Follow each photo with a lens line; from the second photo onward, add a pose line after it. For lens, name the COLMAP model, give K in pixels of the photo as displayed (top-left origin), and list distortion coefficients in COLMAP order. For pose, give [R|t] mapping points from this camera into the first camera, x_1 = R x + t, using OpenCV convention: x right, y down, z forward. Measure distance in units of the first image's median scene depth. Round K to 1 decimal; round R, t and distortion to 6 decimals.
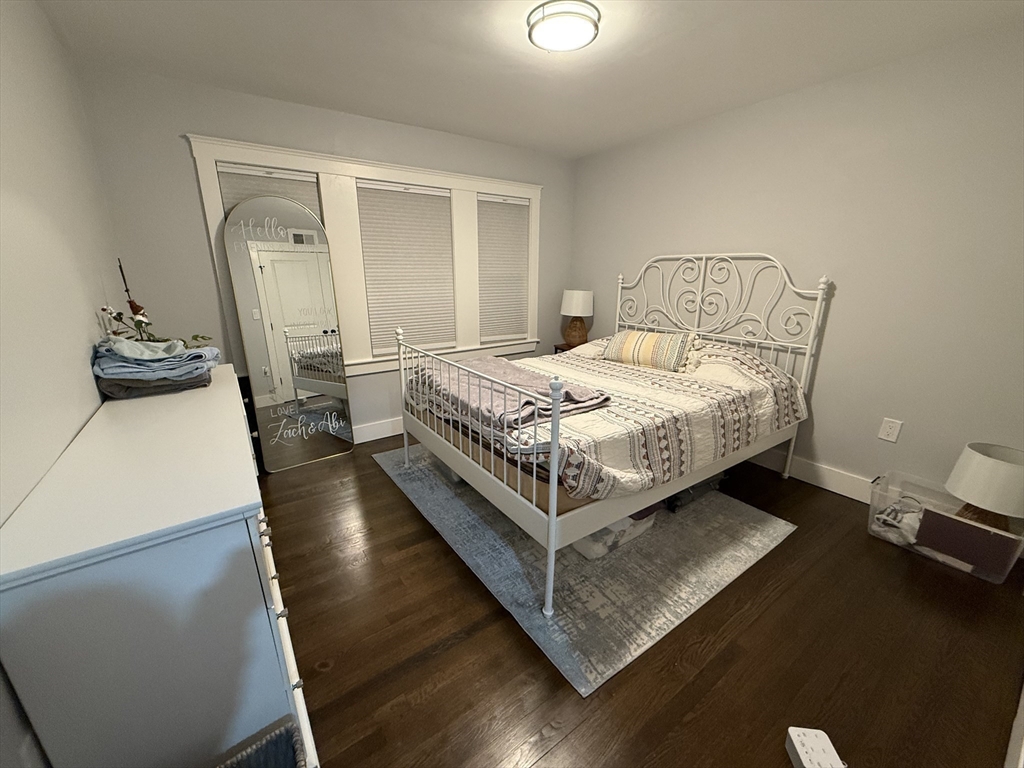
lens RADIAL K [[408.2, 0, 515.4], [0, 408.2, 386.8], [0, 0, 1]] dist [0.000412, -0.000079]
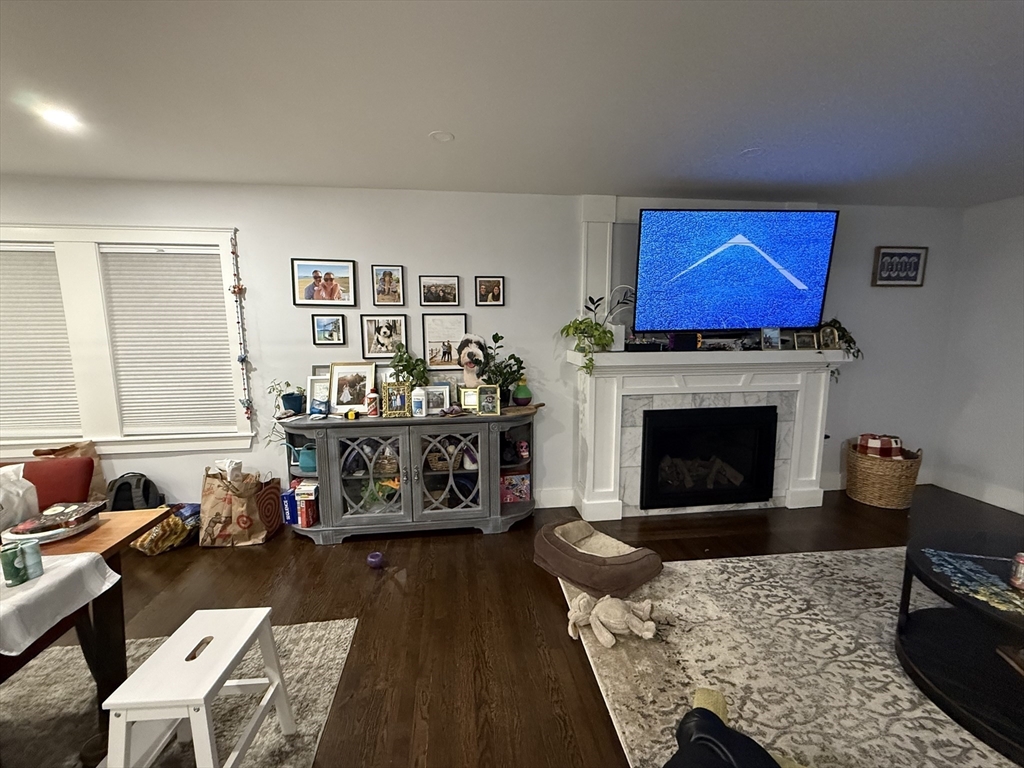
lens RADIAL K [[430.9, 0, 512.6], [0, 430.9, 387.9], [0, 0, 1]] dist [0.001856, 0.000269]
pose [[0.881824, 0.050085, -0.468911, 0.890546], [-0.123127, 0.984306, -0.126416, -0.175238], [0.455220, 0.169212, 0.874152, 0.608866]]
